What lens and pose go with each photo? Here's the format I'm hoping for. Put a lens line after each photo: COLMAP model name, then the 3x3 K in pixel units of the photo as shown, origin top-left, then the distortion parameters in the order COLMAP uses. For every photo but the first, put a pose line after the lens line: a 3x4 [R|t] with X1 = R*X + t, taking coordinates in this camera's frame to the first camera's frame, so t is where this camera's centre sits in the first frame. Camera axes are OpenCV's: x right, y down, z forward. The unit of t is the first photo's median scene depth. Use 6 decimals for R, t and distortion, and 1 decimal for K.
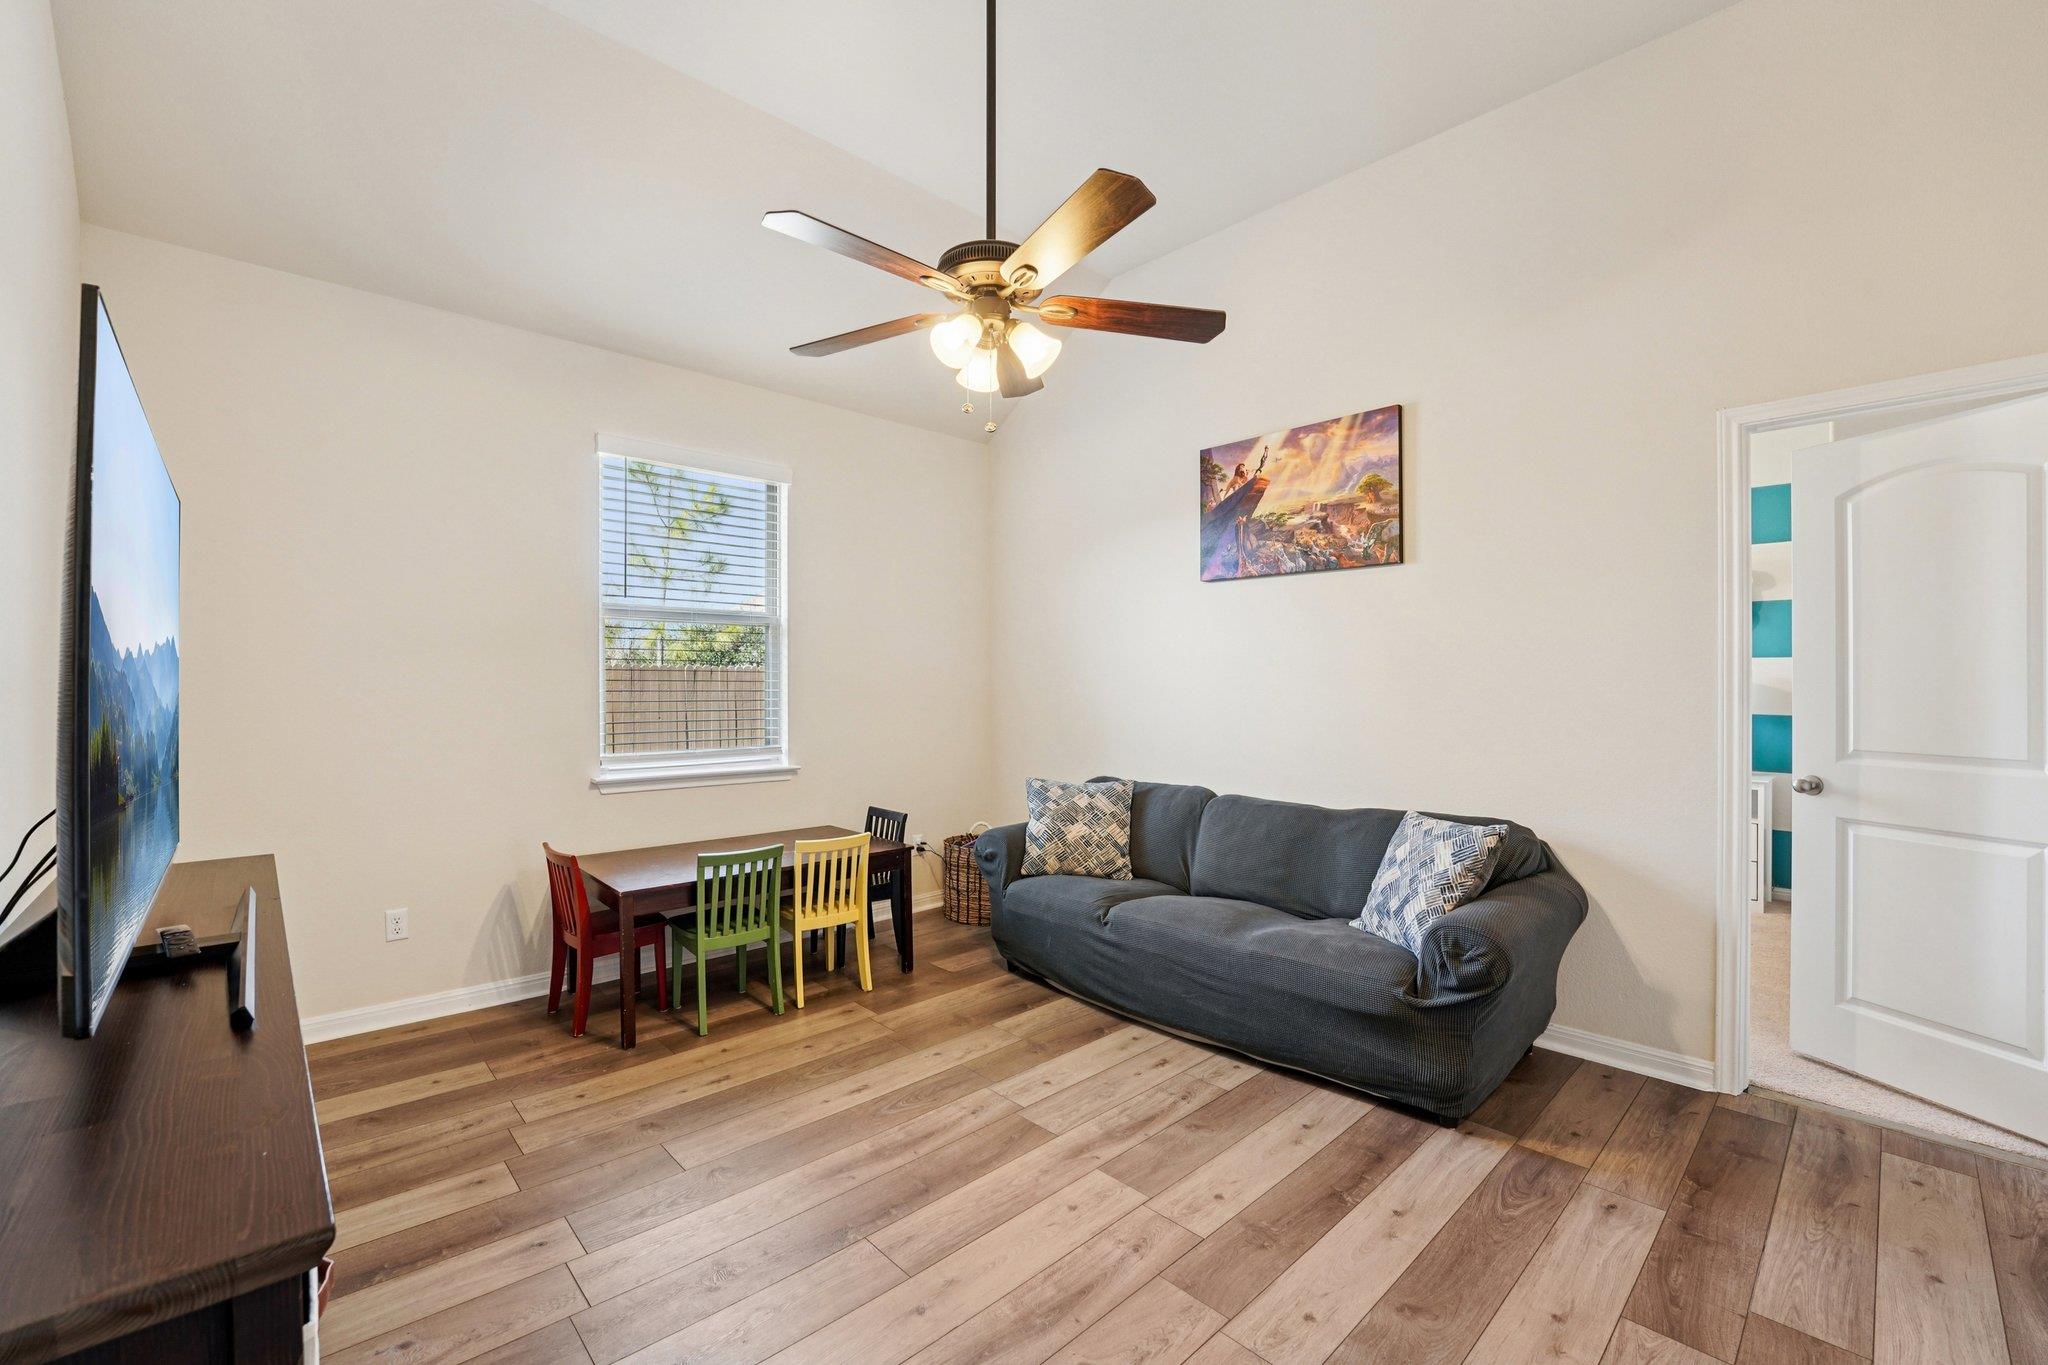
lens RADIAL K [[838.1, 0, 1023.1], [0, 838.1, 687.0], [0, 0, 1]] dist [-0.027253, 0.003081]
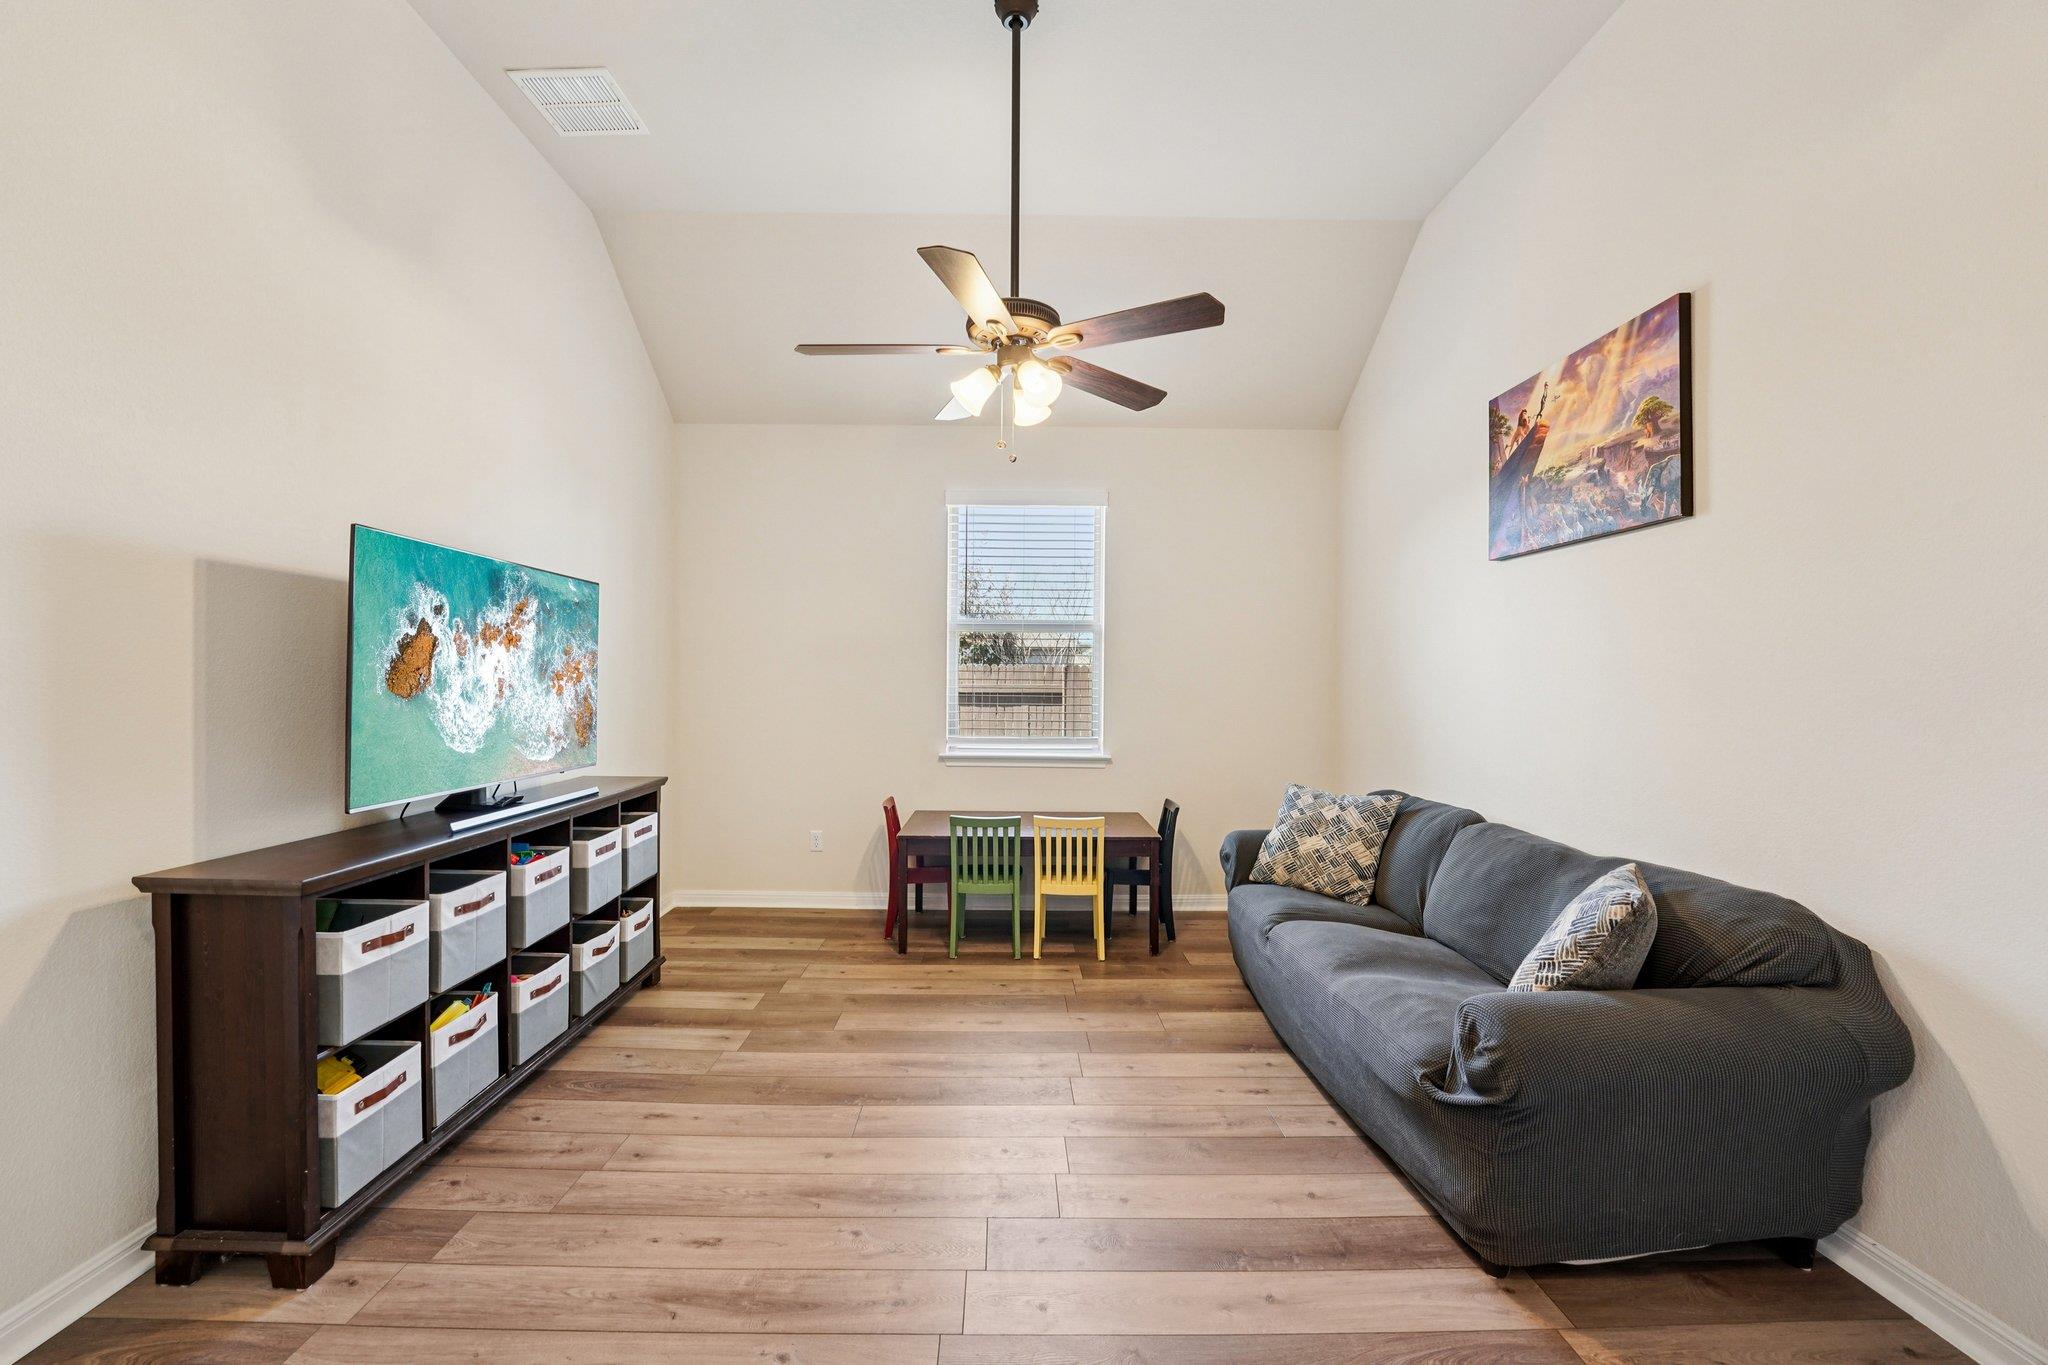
lens RADIAL K [[838.1, 0, 1016.8], [0, 838.1, 683.6], [0, 0, 1]] dist [-0.027253, 0.003081]
pose [[0.742463, 0.007559, -0.669844, 0.485704], [-0.010072, 0.999949, 0.000119, -0.002004], [0.669811, 0.006658, 0.742501, 0.103344]]
